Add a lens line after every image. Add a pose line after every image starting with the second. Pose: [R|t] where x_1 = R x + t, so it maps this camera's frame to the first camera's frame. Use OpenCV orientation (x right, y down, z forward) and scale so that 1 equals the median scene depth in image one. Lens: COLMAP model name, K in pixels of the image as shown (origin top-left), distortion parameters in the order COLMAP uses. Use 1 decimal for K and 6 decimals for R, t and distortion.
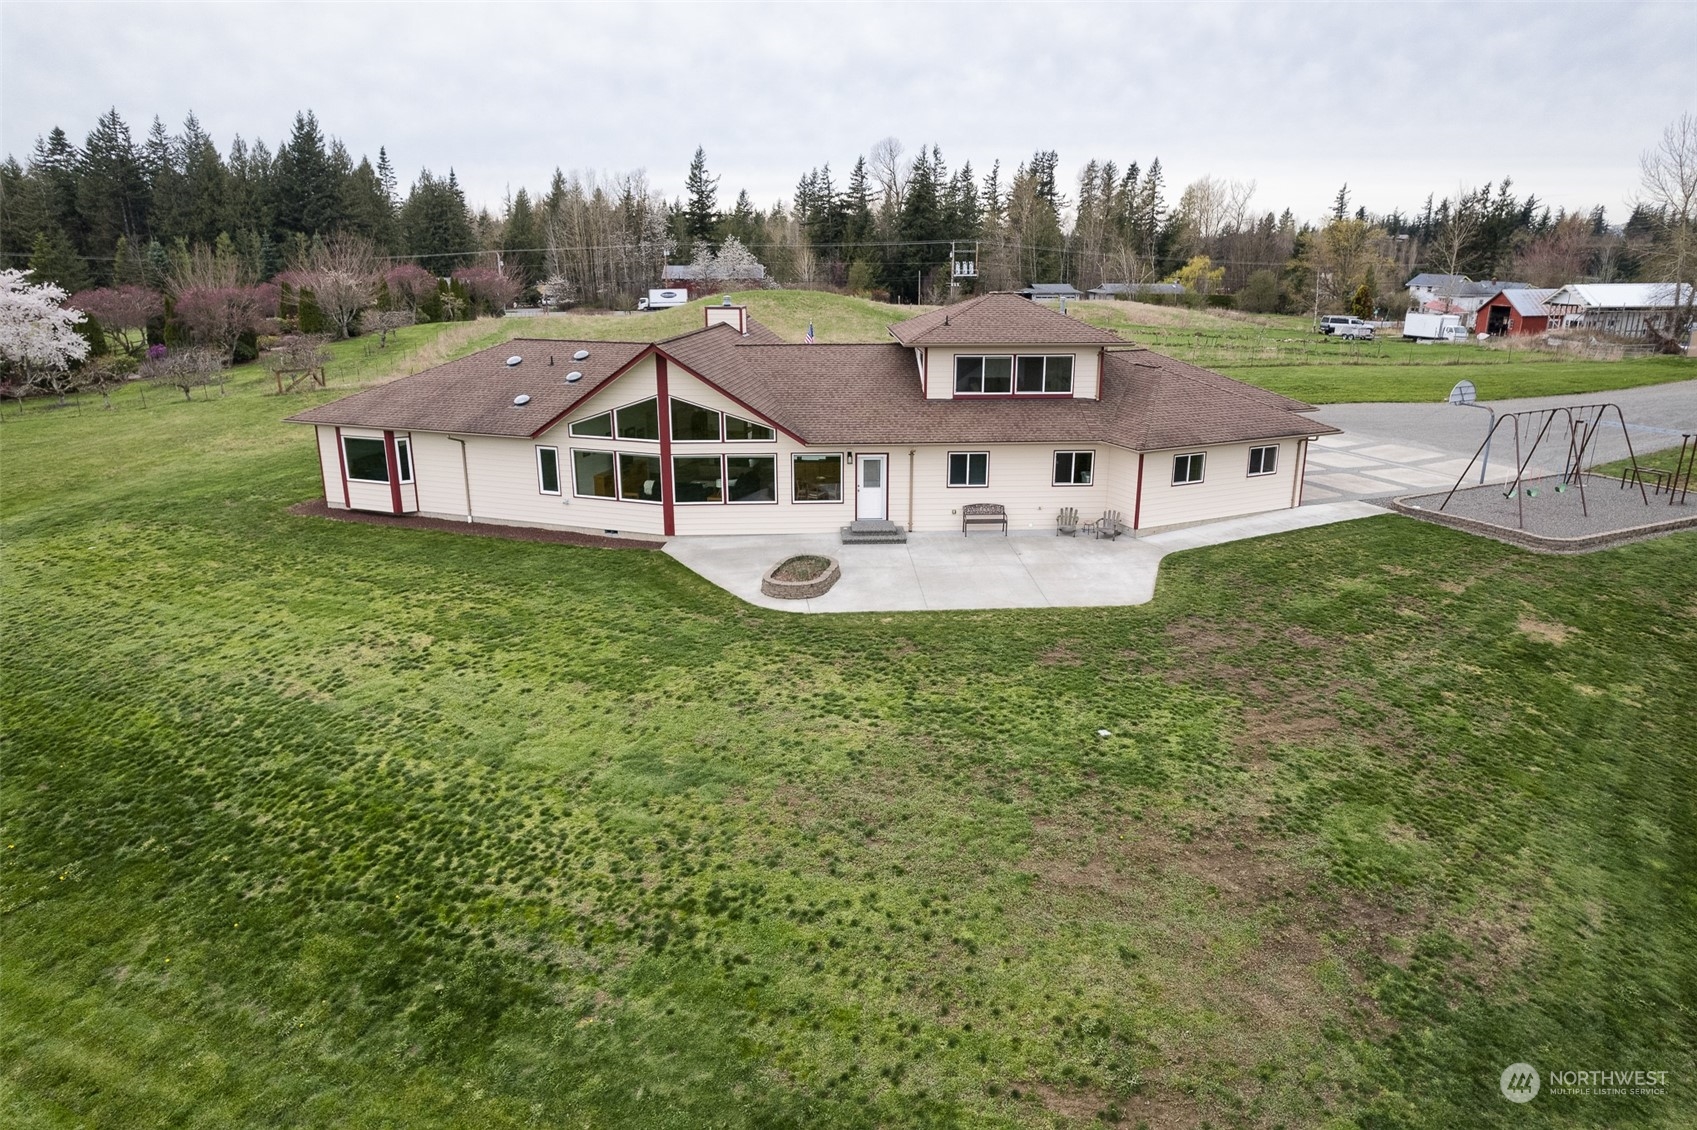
lens RADIAL K [[1077.2, 0, 848.5], [0, 1077.2, 565.0], [0, 0, 1]] dist [-0.084094, 0.093434]
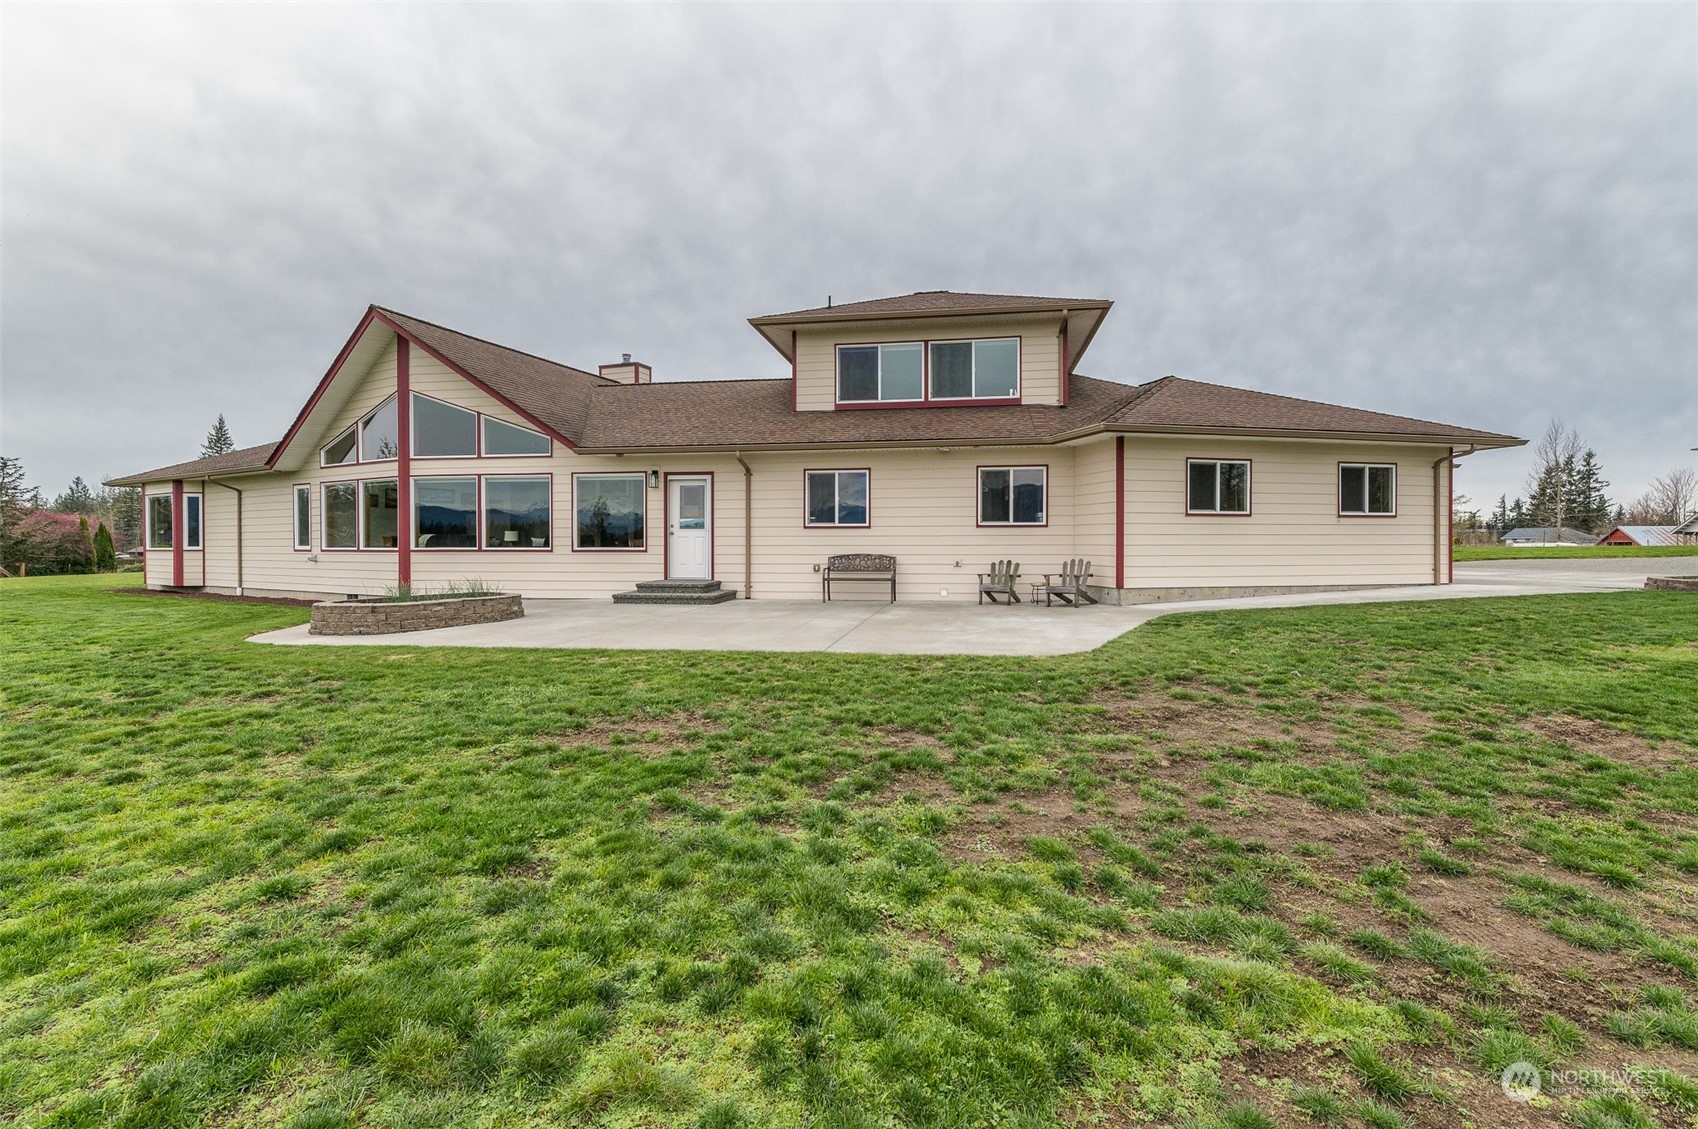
lens RADIAL K [[782.0, 0, 850.9], [0, 782.0, 558.0], [0, 0, 1]] dist [0.006682, -0.000120]
pose [[0.978089, -0.001019, -0.208186, 0.212807], [-0.057327, 0.960011, -0.274031, 0.068541], [0.200140, 0.279962, 0.938917, 0.578361]]
